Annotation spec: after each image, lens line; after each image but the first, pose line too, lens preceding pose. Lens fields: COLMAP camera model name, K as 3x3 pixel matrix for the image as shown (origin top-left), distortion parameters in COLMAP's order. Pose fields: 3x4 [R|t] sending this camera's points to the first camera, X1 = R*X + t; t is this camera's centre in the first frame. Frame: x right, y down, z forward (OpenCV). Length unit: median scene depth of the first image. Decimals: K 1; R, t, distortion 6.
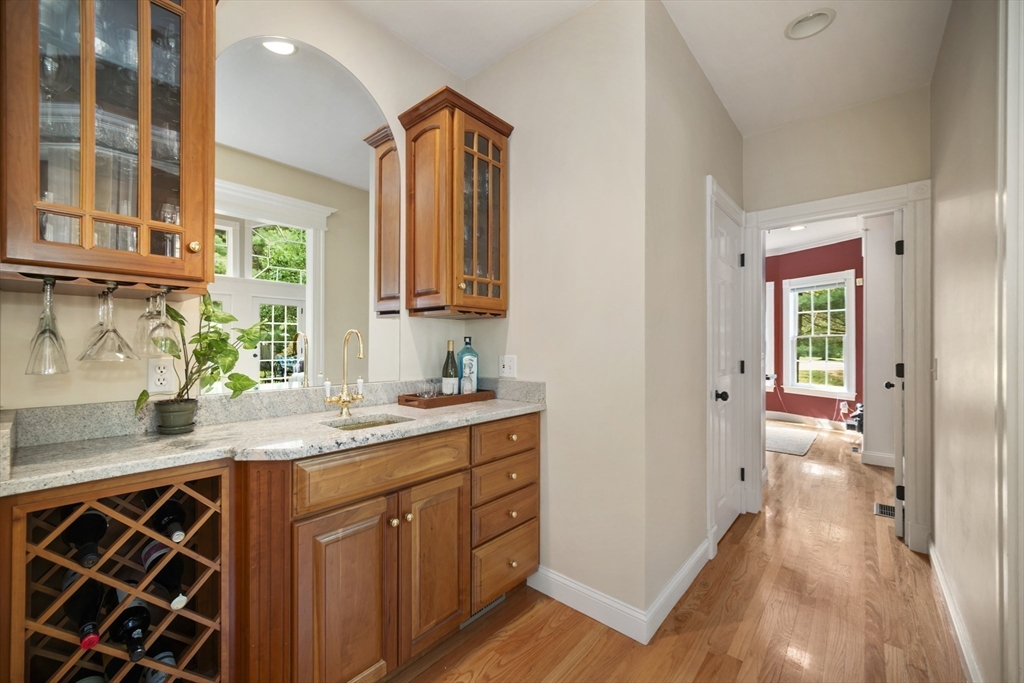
lens RADIAL K [[409.1, 0, 512.8], [0, 409.1, 345.5], [0, 0, 1]] dist [-0.000573, 0.000437]
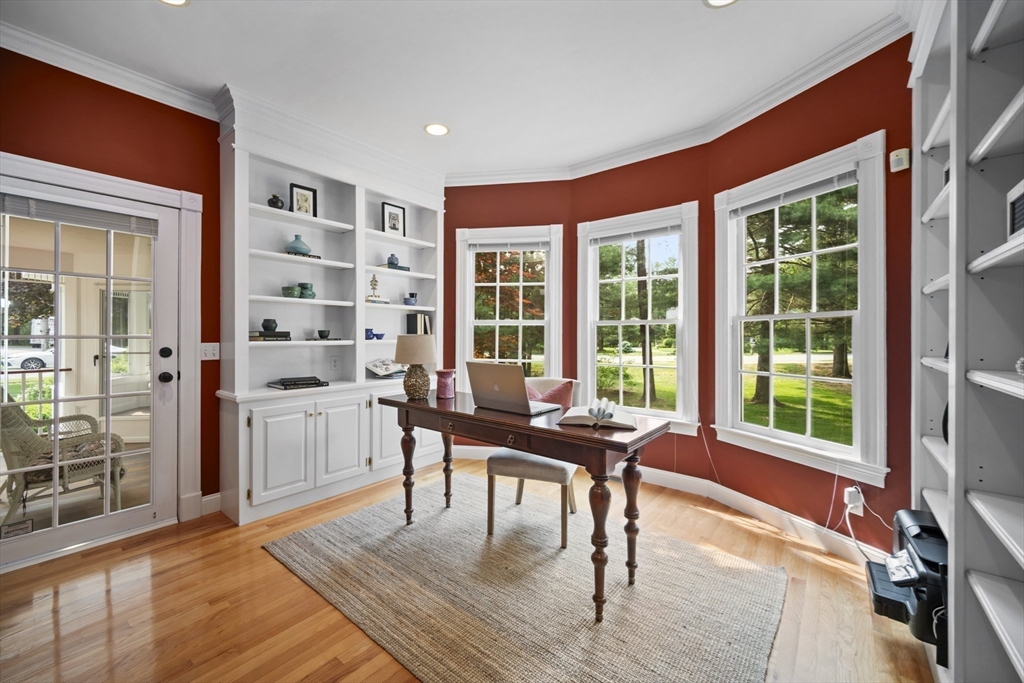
lens RADIAL K [[409.1, 0, 510.4], [0, 409.1, 334.3], [0, 0, 1]] dist [-0.000573, 0.000437]
pose [[0.999638, 0.001228, 0.026868, 0.476675], [-0.001220, 0.999999, -0.000331, -0.003313], [-0.026868, 0.000298, 0.999639, 0.623634]]
